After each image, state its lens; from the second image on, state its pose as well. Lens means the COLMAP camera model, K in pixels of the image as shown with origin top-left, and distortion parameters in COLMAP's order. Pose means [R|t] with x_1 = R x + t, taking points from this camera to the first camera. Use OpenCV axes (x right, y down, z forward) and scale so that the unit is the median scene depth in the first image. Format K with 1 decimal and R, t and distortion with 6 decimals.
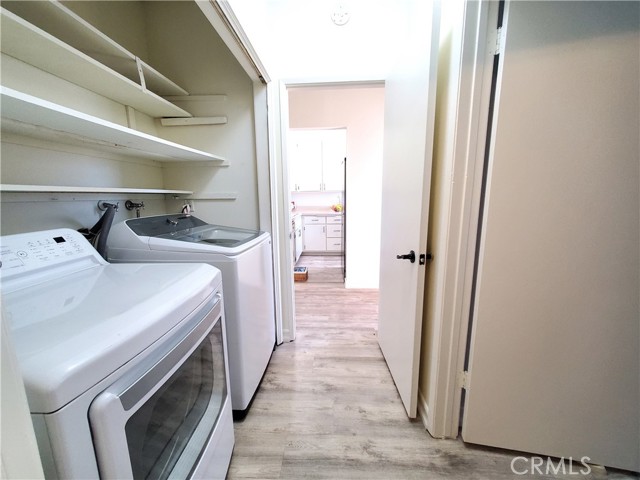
lens RADIAL K [[252.3, 0, 320.7], [0, 252.3, 237.4], [0, 0, 1]] dist [0.005113, -0.000994]
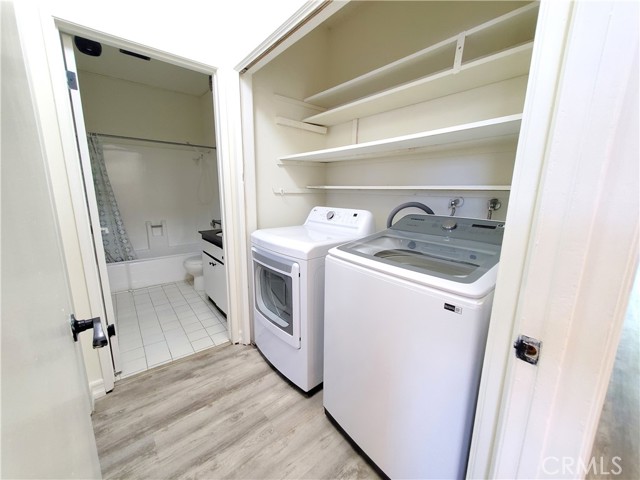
lens RADIAL K [[252.3, 0, 319.1], [0, 252.3, 240.5], [0, 0, 1]] dist [0.005113, -0.000994]
pose [[-0.731367, 0.134587, -0.668572, 0.320429], [-0.118461, 0.940361, 0.318887, -0.276367], [0.671617, 0.312423, -0.671806, 1.557578]]
